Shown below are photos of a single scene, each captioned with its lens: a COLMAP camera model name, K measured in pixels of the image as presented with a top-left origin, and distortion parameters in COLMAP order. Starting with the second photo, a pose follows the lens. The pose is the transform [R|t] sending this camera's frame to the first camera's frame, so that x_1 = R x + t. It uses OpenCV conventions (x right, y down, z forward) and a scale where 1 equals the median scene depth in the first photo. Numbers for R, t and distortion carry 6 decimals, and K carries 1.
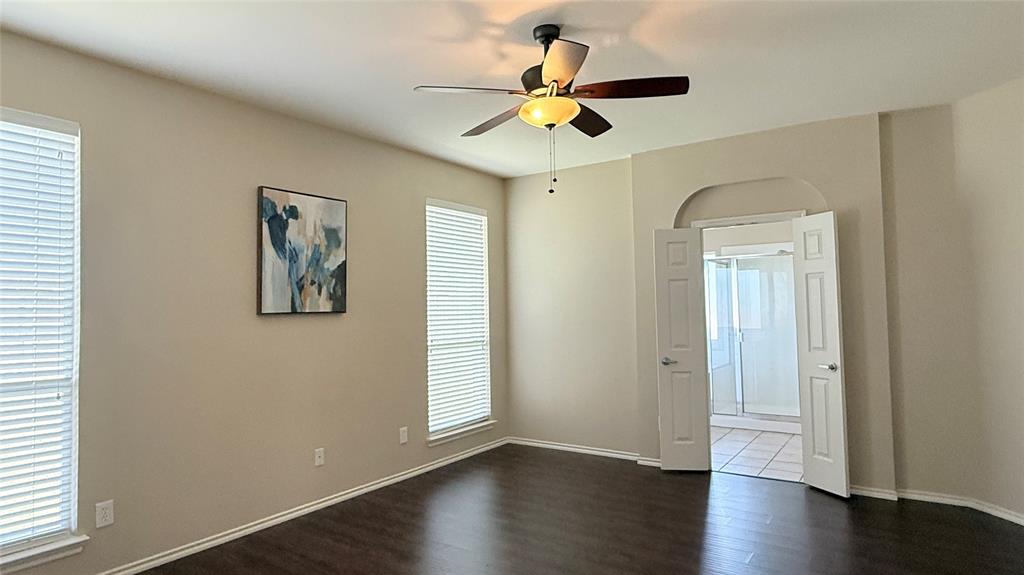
lens RADIAL K [[584.1, 0, 516.4], [0, 584.1, 287.7], [0, 0, 1]] dist [-0.000527, -0.005045]
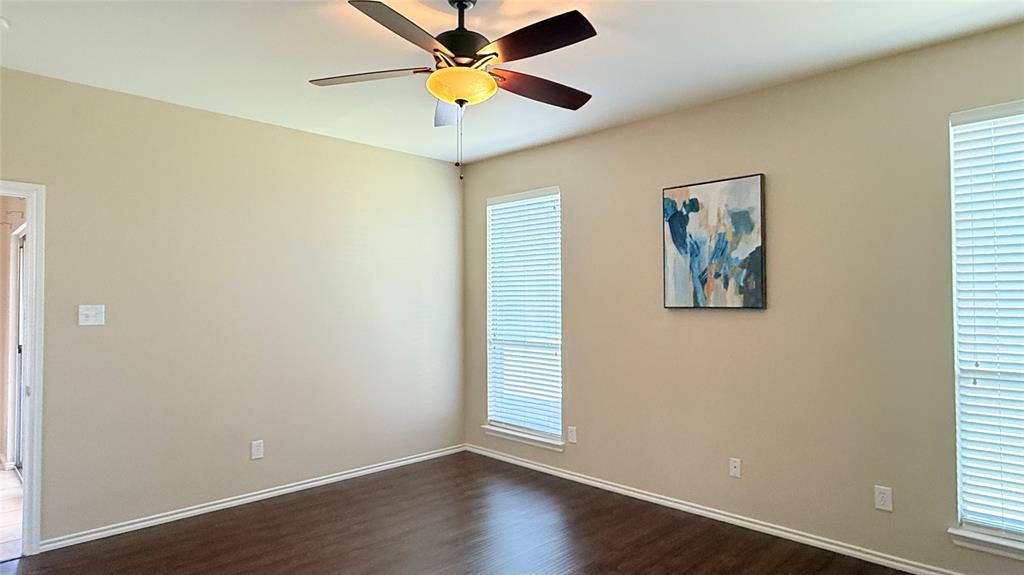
lens RADIAL K [[584.1, 0, 513.4], [0, 584.1, 288.0], [0, 0, 1]] dist [-0.000527, -0.005045]
pose [[-0.189429, -0.001109, -0.981894, 0.630015], [0.043007, 0.999030, -0.009425, 0.006267], [0.980952, -0.044013, -0.189198, 0.865614]]
